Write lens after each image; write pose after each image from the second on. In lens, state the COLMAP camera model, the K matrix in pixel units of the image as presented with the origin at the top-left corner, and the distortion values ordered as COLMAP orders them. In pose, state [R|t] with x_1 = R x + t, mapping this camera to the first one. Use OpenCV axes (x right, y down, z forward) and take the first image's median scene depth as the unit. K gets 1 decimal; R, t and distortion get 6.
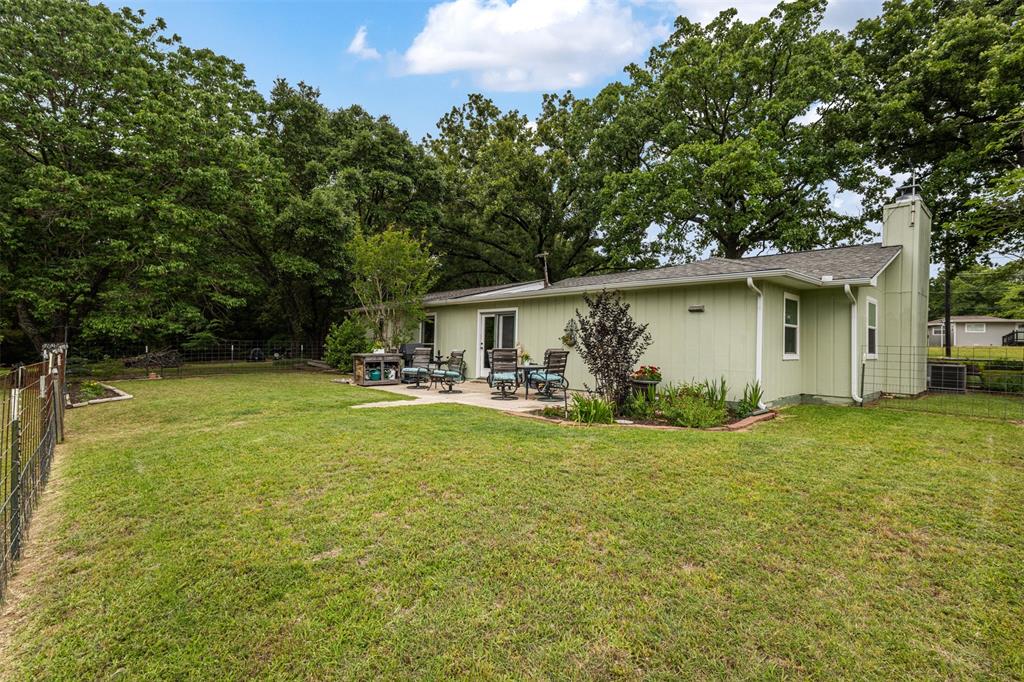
lens RADIAL K [[474.0, 0, 513.3], [0, 474.0, 345.3], [0, 0, 1]] dist [0.010561, -0.000099]
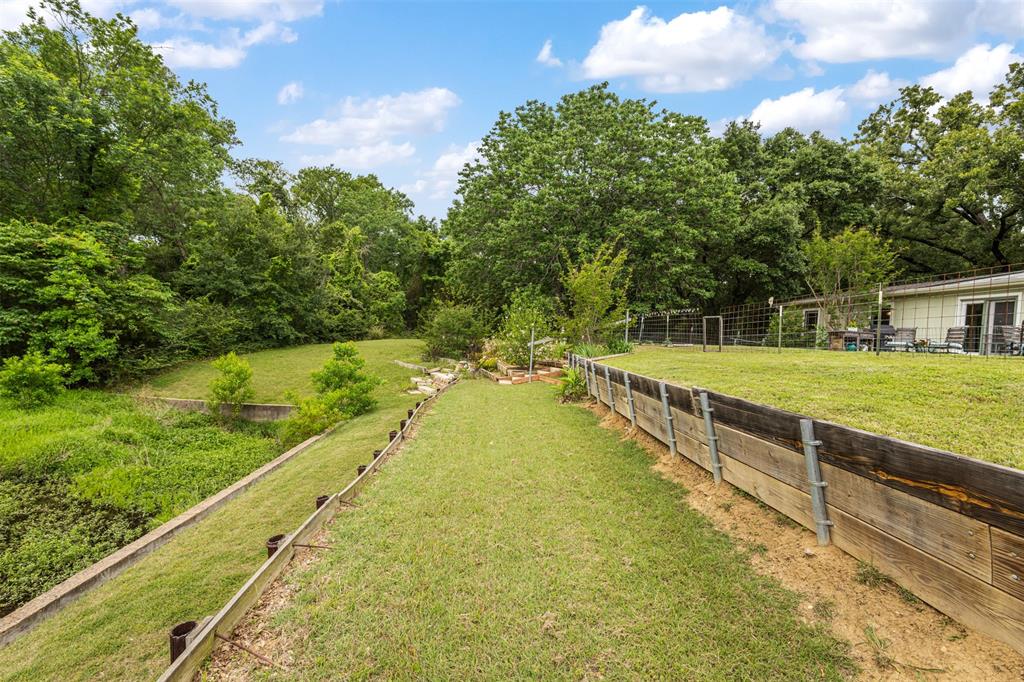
lens RADIAL K [[474.0, 0, 512.6], [0, 474.0, 340.1], [0, 0, 1]] dist [0.010561, -0.000099]
pose [[0.800406, 0.048802, -0.597468, -0.172262], [-0.069782, 0.997490, -0.012008, 0.078165], [0.595382, 0.051304, 0.801803, -0.338440]]
